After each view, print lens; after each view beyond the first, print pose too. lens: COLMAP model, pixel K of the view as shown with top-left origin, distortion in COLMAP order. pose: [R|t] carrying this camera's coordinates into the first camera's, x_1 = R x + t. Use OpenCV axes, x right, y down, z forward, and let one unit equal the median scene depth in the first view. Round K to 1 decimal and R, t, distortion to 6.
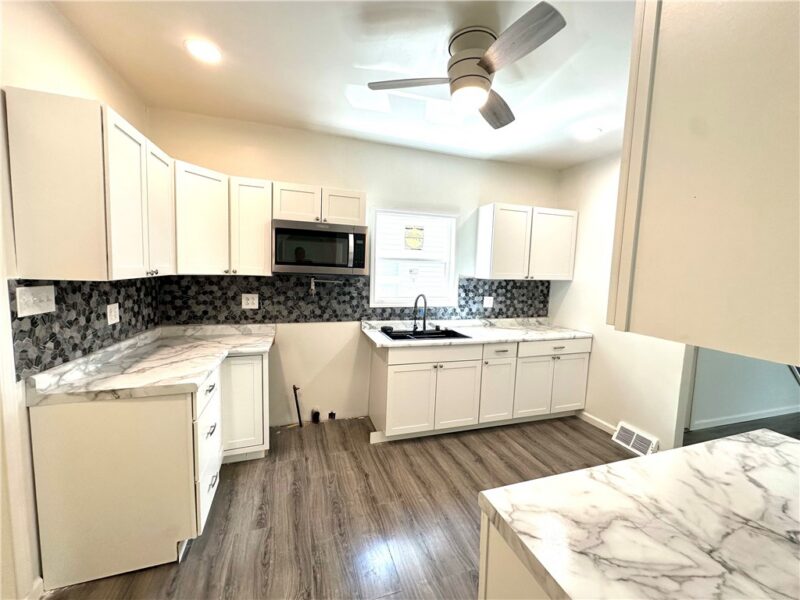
lens RADIAL K [[318.9, 0, 399.5], [0, 318.9, 298.2], [0, 0, 1]] dist [0.000973, 0.000367]
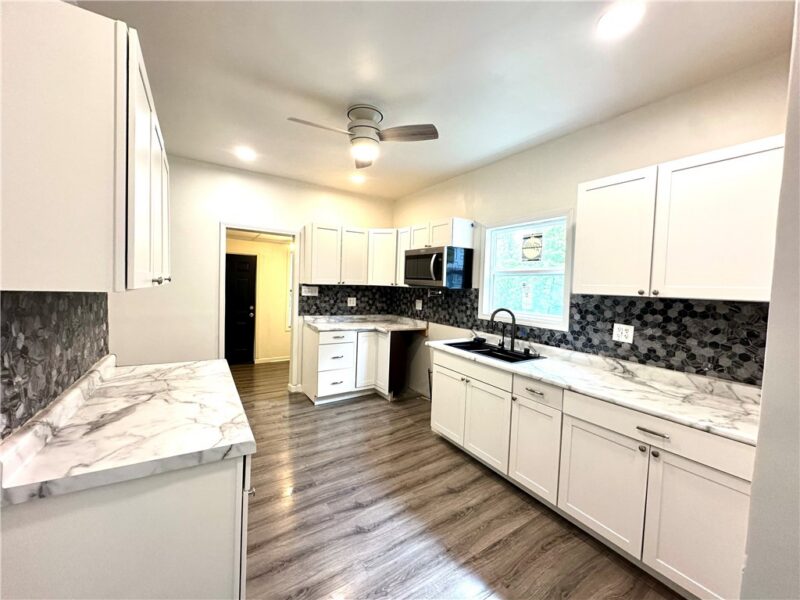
lens RADIAL K [[318.9, 0, 402.2], [0, 318.9, 297.8], [0, 0, 1]] dist [0.000973, 0.000367]
pose [[0.249382, 0.022725, -0.968138, 0.884791], [-0.112967, 0.993582, -0.005777, -0.005191], [0.961794, 0.110808, 0.250349, 0.484065]]
